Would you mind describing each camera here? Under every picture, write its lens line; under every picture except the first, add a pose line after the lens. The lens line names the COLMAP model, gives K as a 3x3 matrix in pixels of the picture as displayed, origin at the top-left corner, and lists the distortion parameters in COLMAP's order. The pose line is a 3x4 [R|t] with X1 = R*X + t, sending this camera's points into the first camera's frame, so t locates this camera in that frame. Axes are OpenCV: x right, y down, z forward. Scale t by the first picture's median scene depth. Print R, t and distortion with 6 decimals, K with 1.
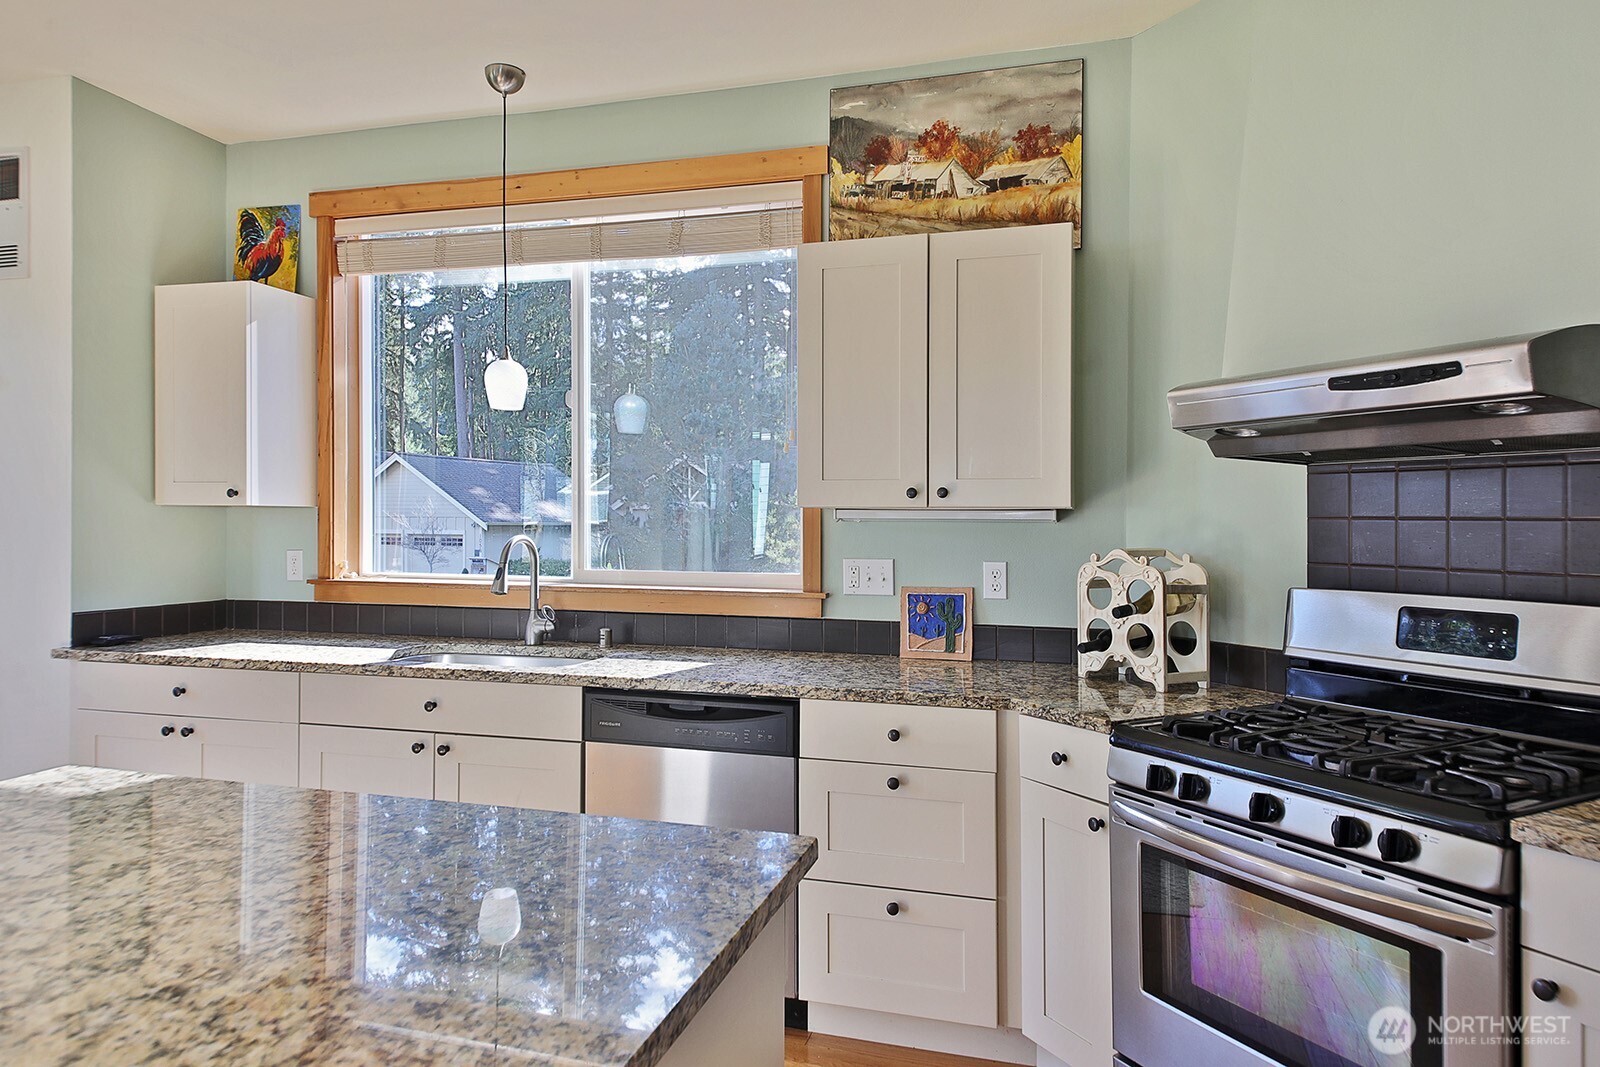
lens RADIAL K [[1006.8, 0, 878.1], [0, 1006.8, 521.3], [0, 0, 1]] dist [0.077163, -0.056328]
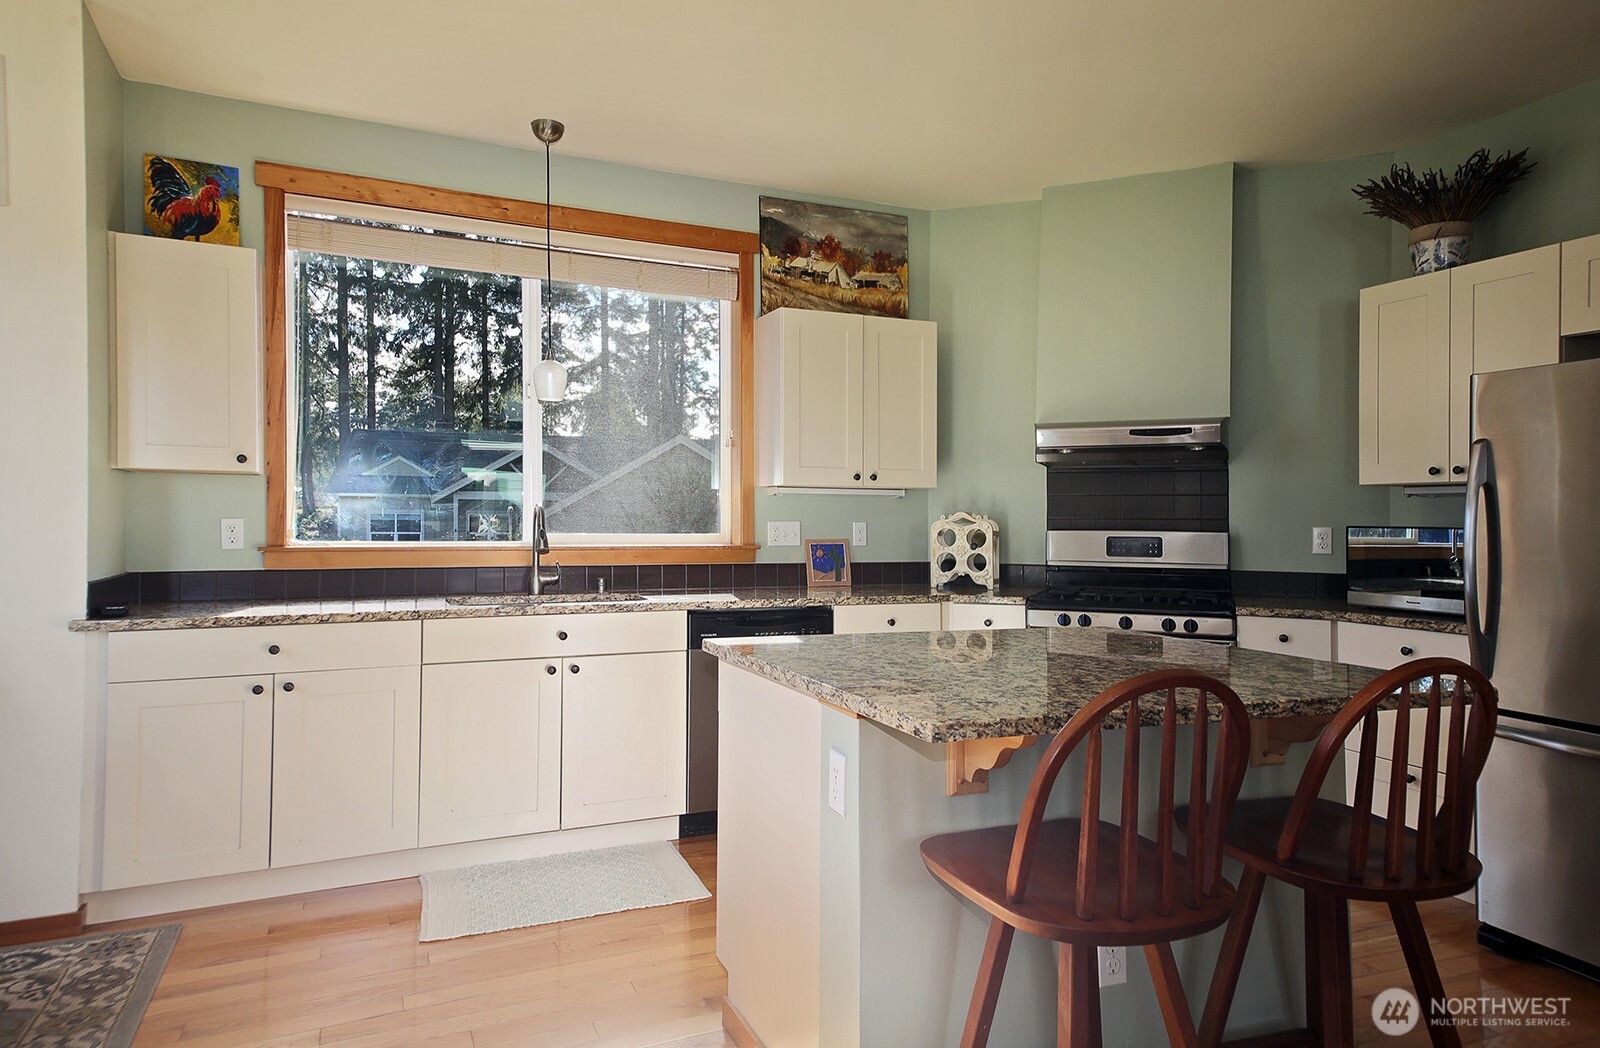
lens RADIAL K [[994.7, 0, 802.1], [0, 994.7, 511.2], [0, 0, 1]] dist [0.112678, -0.053559]
pose [[0.762458, 0.004771, 0.647020, -0.945004], [-0.001438, 0.999983, -0.005680, 0.031396], [-0.647036, 0.003400, 0.762452, -0.124732]]
